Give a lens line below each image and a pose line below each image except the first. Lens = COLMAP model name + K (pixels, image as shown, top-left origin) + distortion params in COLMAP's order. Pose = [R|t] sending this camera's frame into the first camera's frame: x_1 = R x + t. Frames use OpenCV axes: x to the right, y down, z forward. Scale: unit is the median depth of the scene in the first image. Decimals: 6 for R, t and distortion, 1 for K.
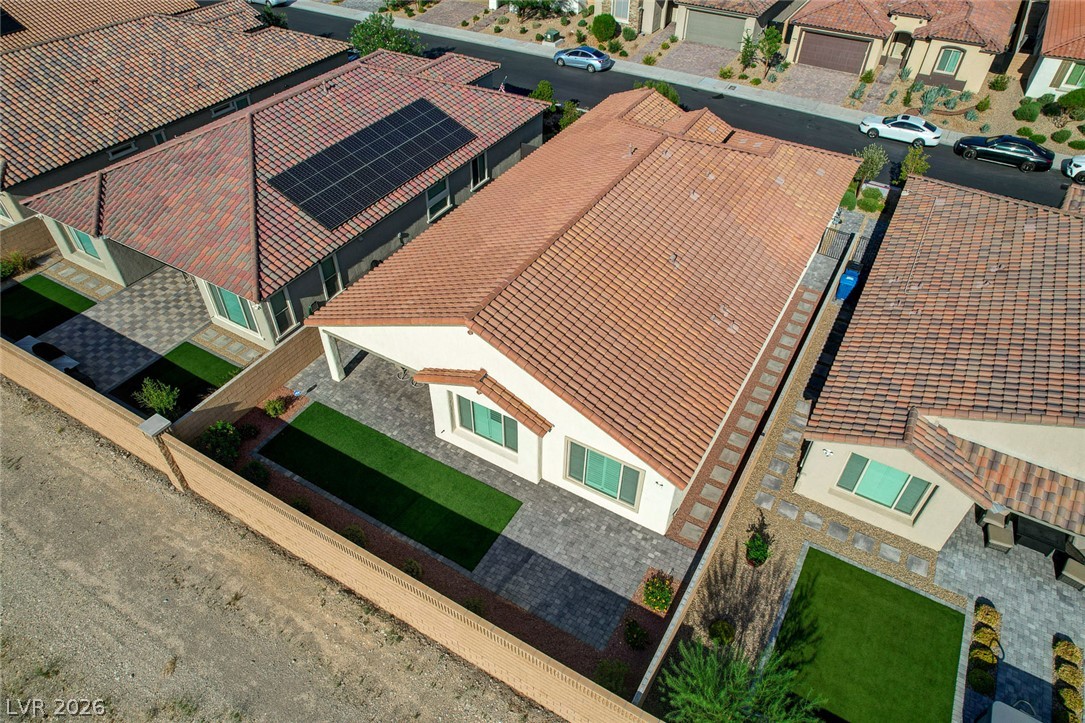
lens RADIAL K [[697.8, 0, 543.9], [0, 697.8, 368.1], [0, 0, 1]] dist [-0.060566, 0.060695]
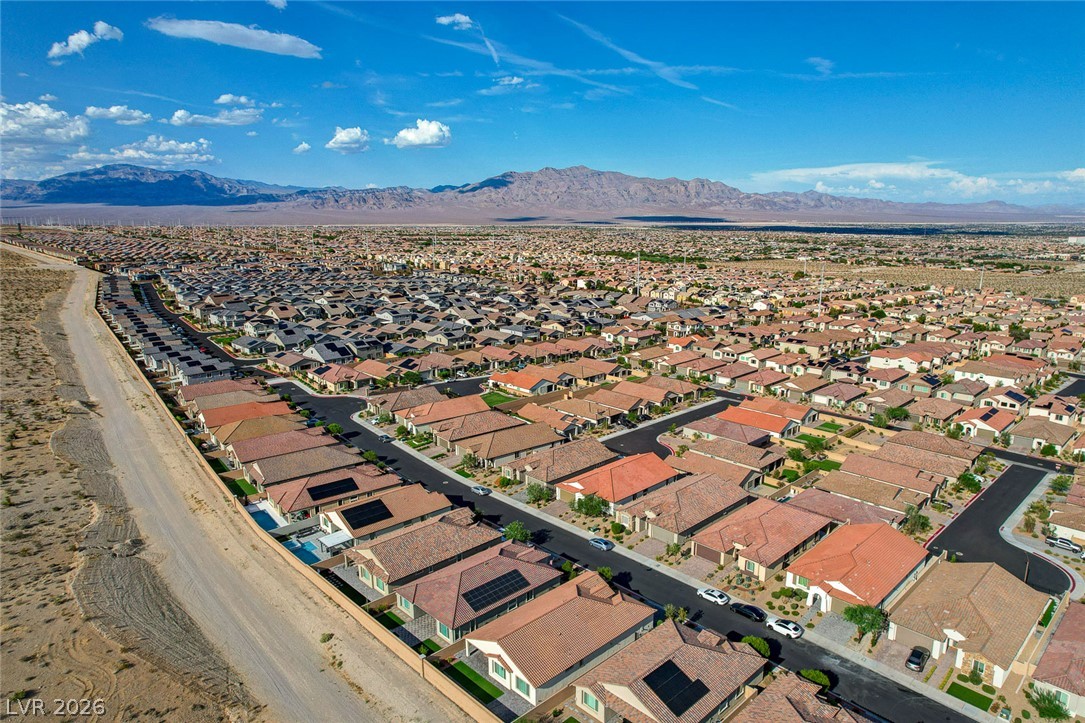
lens RADIAL K [[697.8, 0, 548.2], [0, 697.8, 361.3], [0, 0, 1]] dist [-0.060566, 0.060695]
pose [[0.963289, 0.048305, -0.264086, 0.901098], [-0.172796, 0.864397, -0.472186, 0.292160], [0.205466, 0.500485, 0.841010, -2.478940]]
